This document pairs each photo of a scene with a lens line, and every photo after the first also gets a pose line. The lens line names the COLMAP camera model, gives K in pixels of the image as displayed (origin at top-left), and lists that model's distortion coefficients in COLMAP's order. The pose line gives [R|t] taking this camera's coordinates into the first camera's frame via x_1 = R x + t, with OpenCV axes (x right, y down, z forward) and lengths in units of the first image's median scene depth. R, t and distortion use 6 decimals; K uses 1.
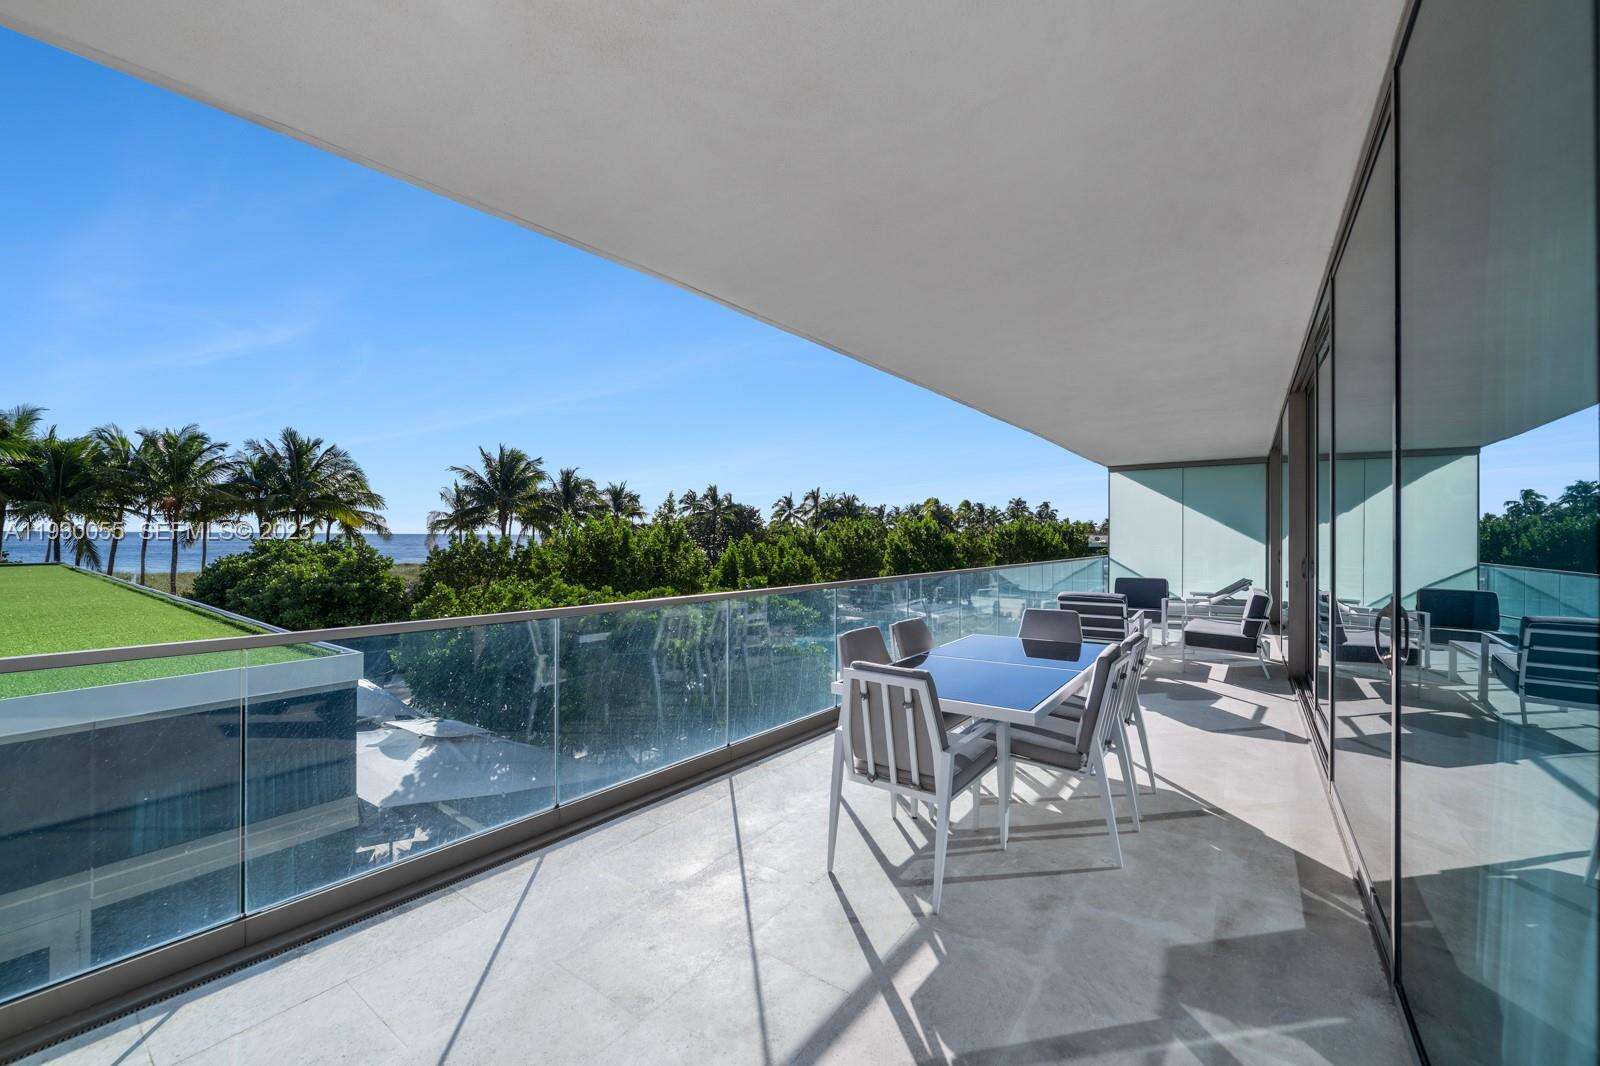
lens RADIAL K [[624.8, 0, 798.0], [0, 624.8, 536.7], [0, 0, 1]] dist [-0.041704, 0.013678]
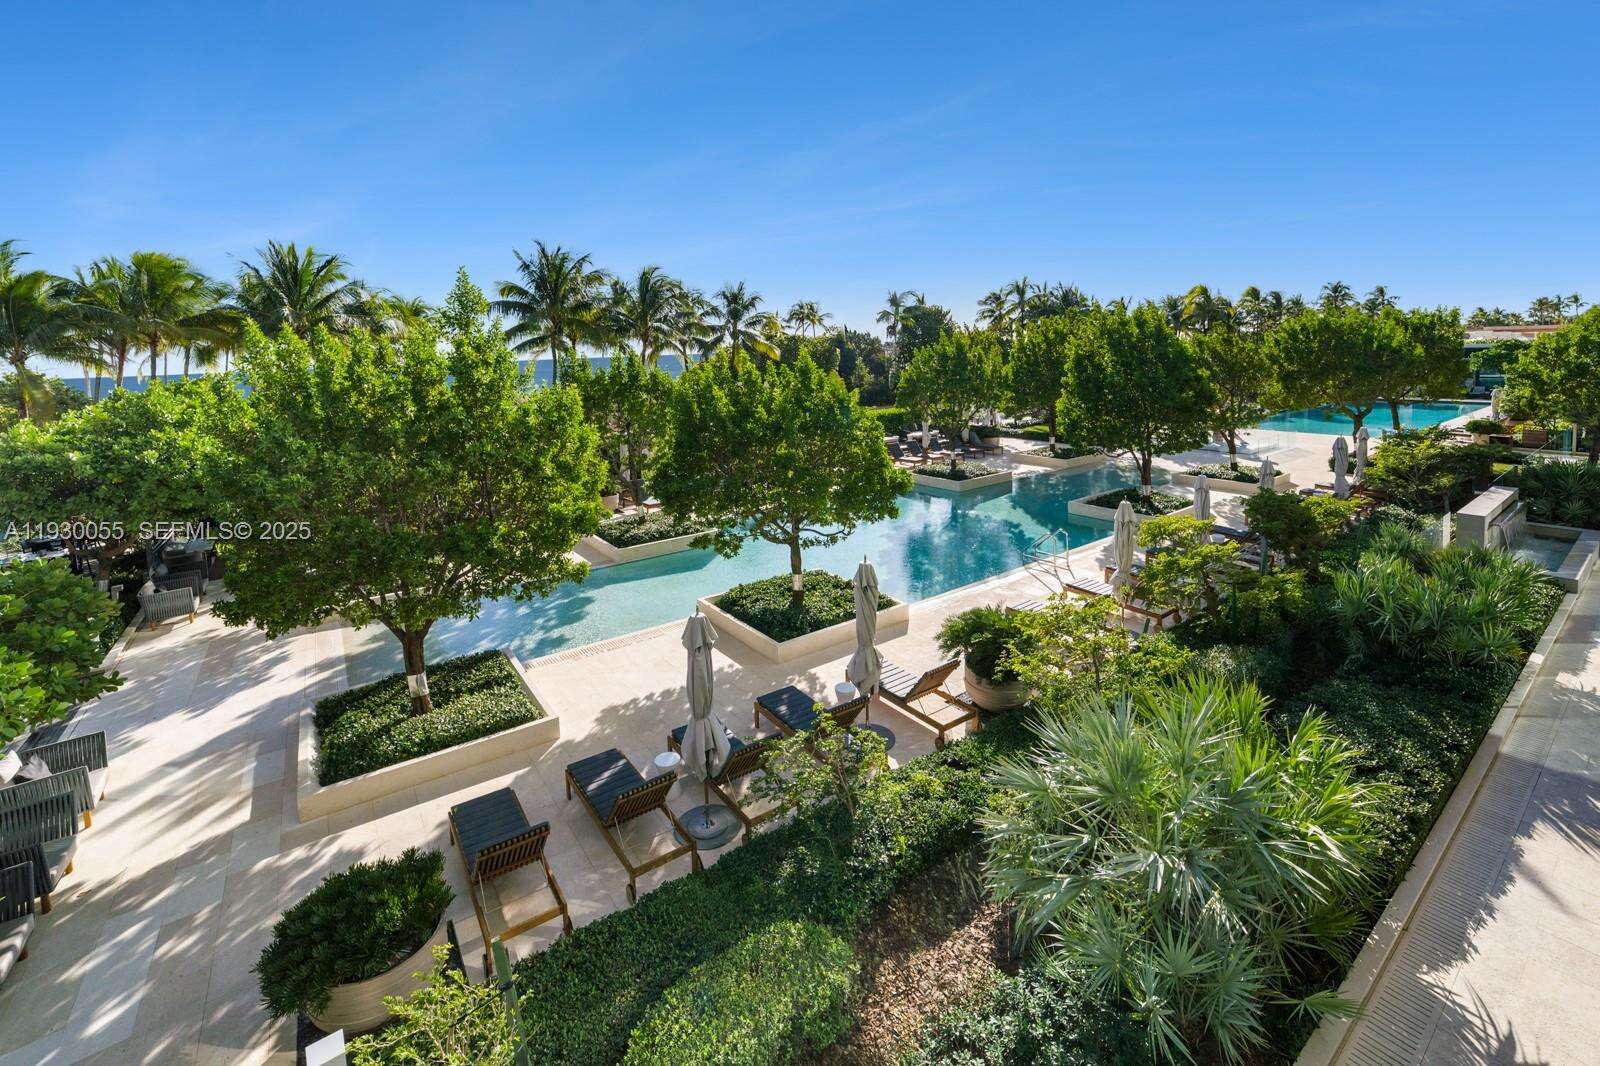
lens RADIAL K [[640.4, 0, 796.6], [0, 640.4, 527.1], [0, 0, 1]] dist [-0.025325, 0.000192]
pose [[0.941446, 0.057960, -0.332144, 0.068996], [0.033711, 0.963996, 0.263772, 0.001239], [0.335474, -0.259524, 0.905596, 0.194608]]
